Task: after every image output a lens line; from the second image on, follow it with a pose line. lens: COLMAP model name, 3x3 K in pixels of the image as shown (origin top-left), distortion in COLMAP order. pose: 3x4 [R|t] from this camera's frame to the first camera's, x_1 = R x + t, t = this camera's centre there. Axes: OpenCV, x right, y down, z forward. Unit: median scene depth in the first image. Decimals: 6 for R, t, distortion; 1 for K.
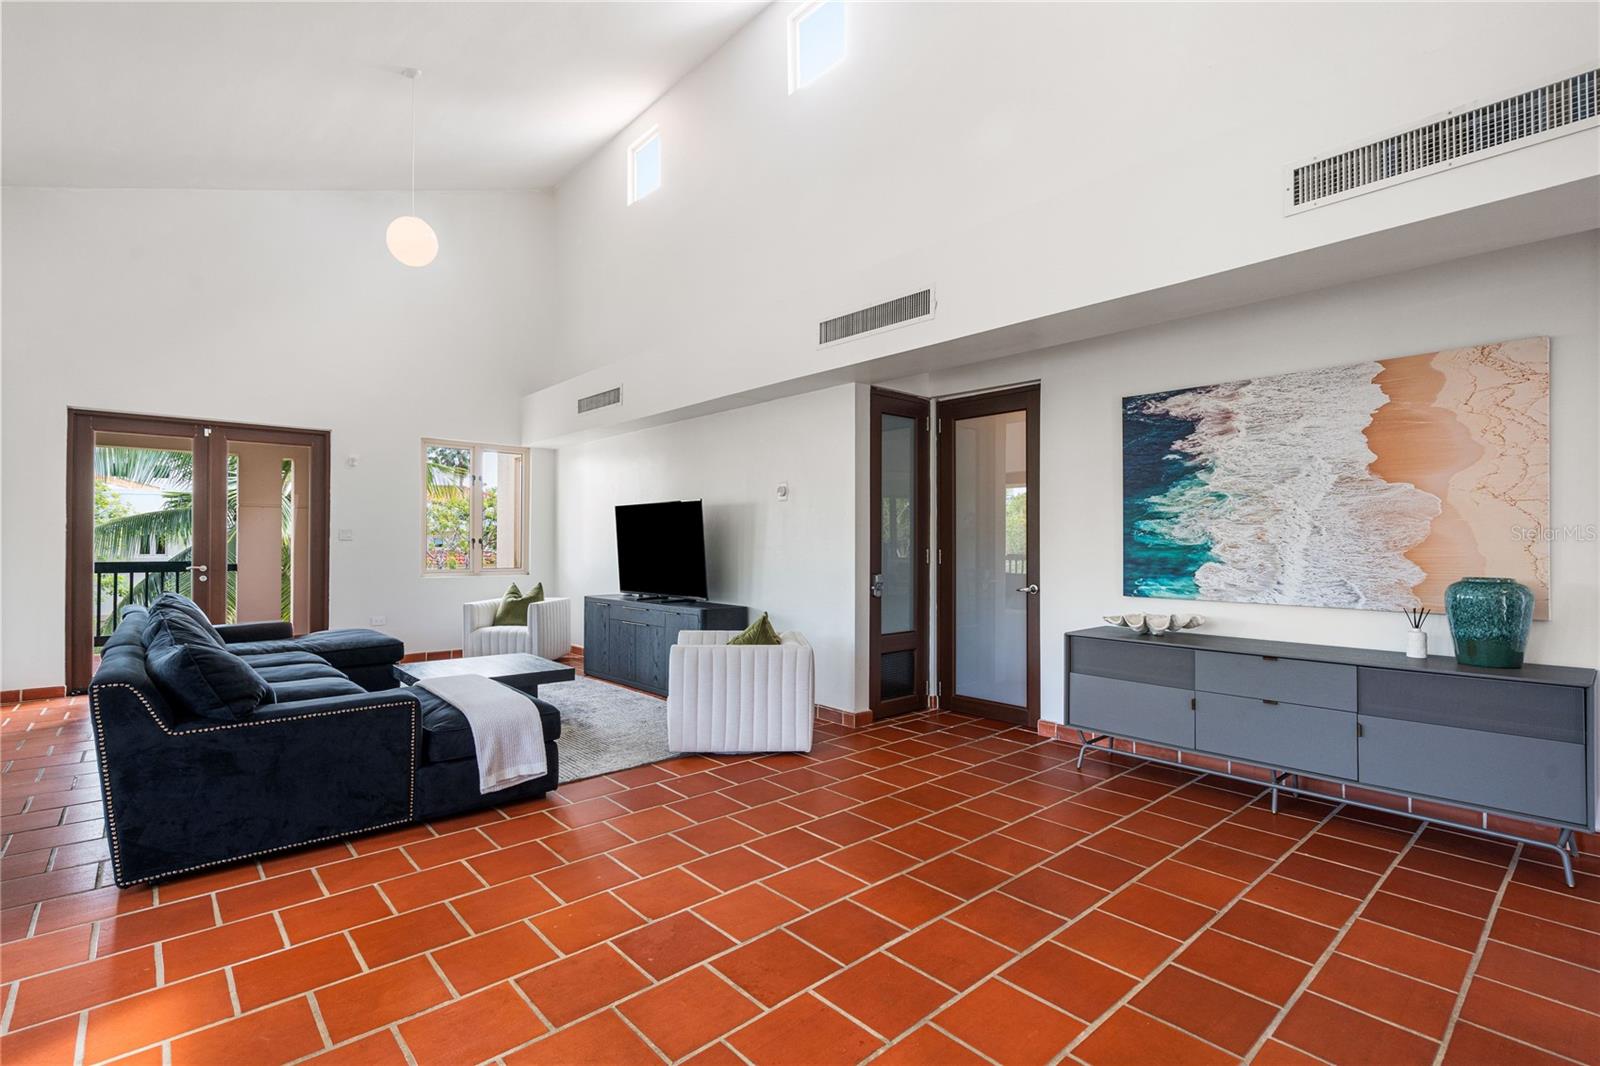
lens RADIAL K [[731.3, 0, 796.8], [0, 731.3, 536.5], [0, 0, 1]] dist [-0.007744, -0.000034]
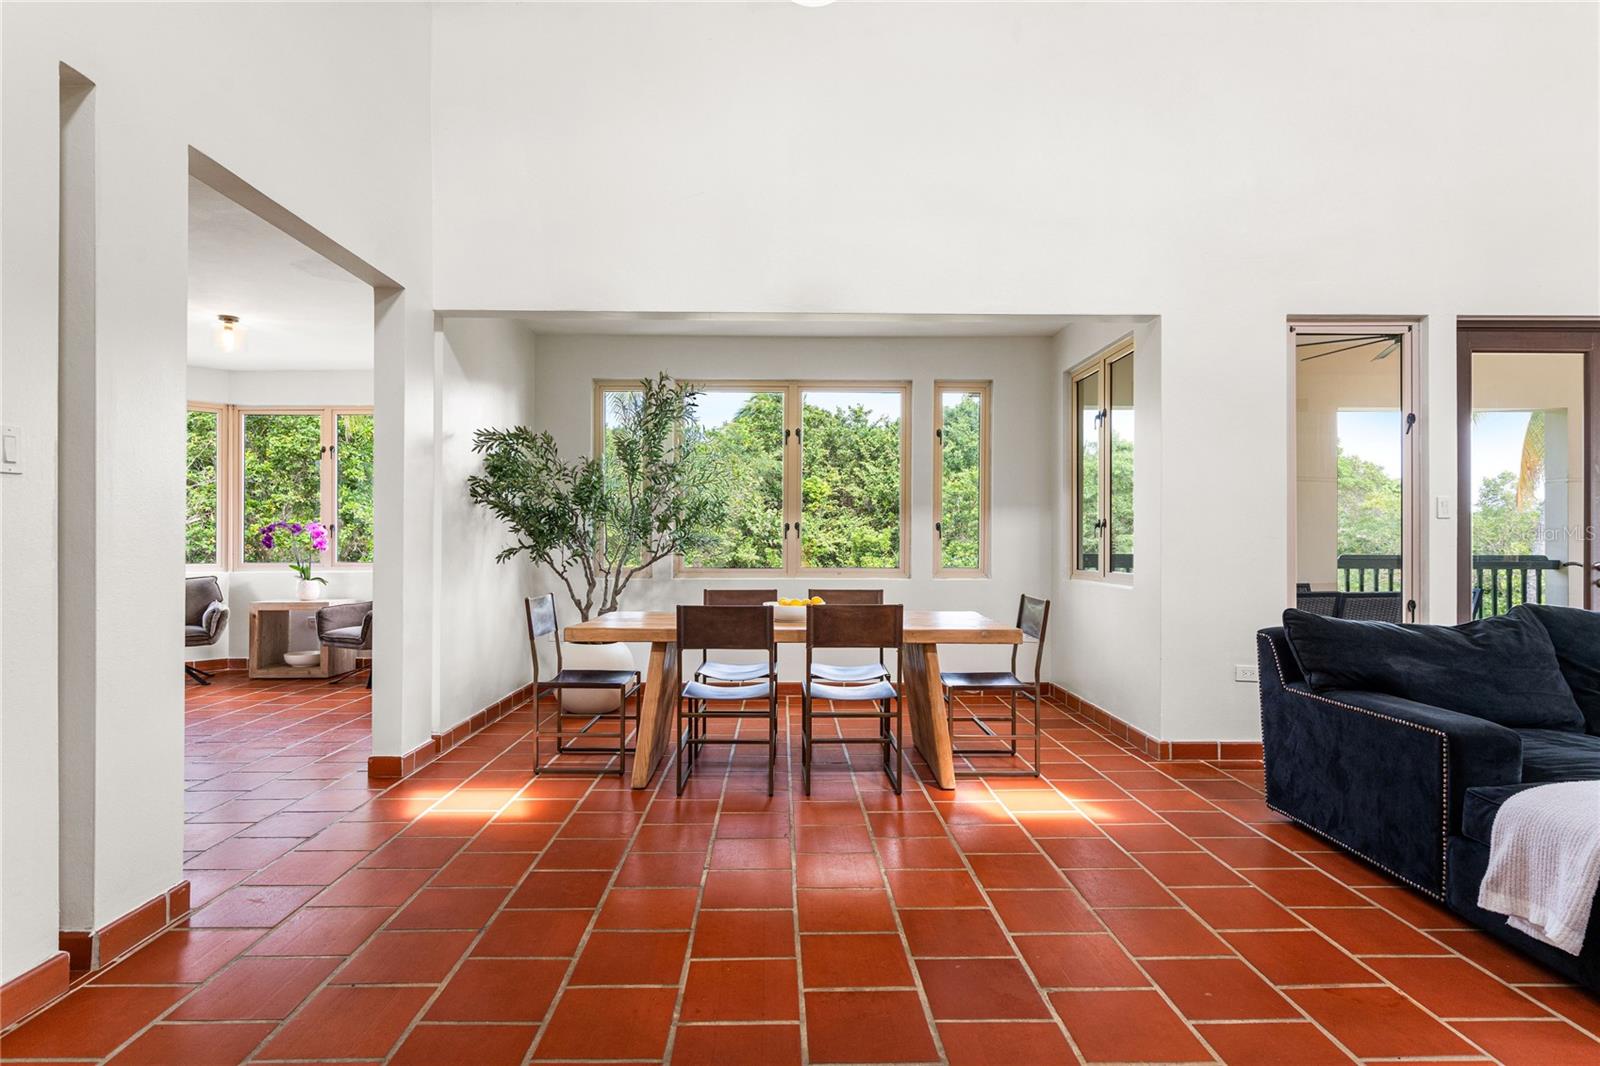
lens RADIAL K [[825.8, 0, 794.8], [0, 825.8, 534.0], [0, 0, 1]] dist [0.000996, 0.000456]
pose [[-0.652362, -0.009094, -0.757853, 0.461935], [0.002391, 0.999898, -0.014057, 0.041643], [0.757904, -0.010982, -0.652274, 0.997471]]
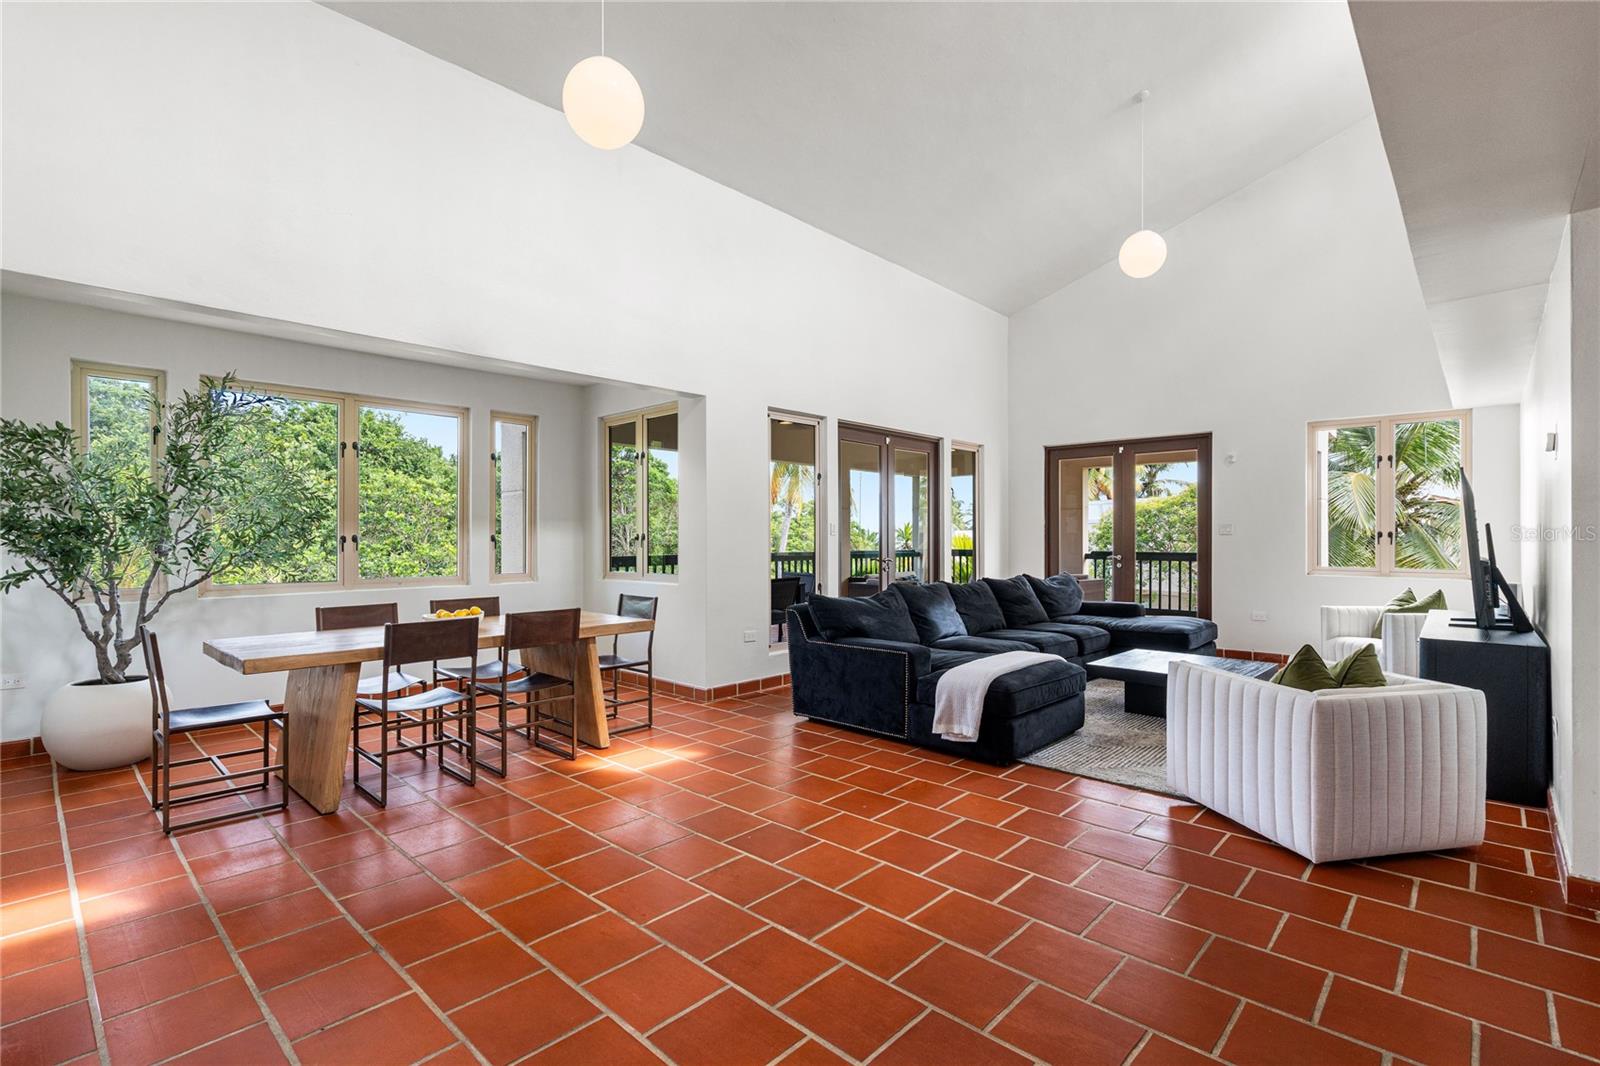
lens RADIAL K [[731.3, 0, 796.8], [0, 731.3, 536.5], [0, 0, 1]] dist [-0.007744, -0.000034]
pose [[0.093536, -0.002702, -0.995612, 0.787470], [0.010747, 0.999941, -0.001704, 0.006665], [0.995558, -0.010541, 0.093559, 0.635678]]
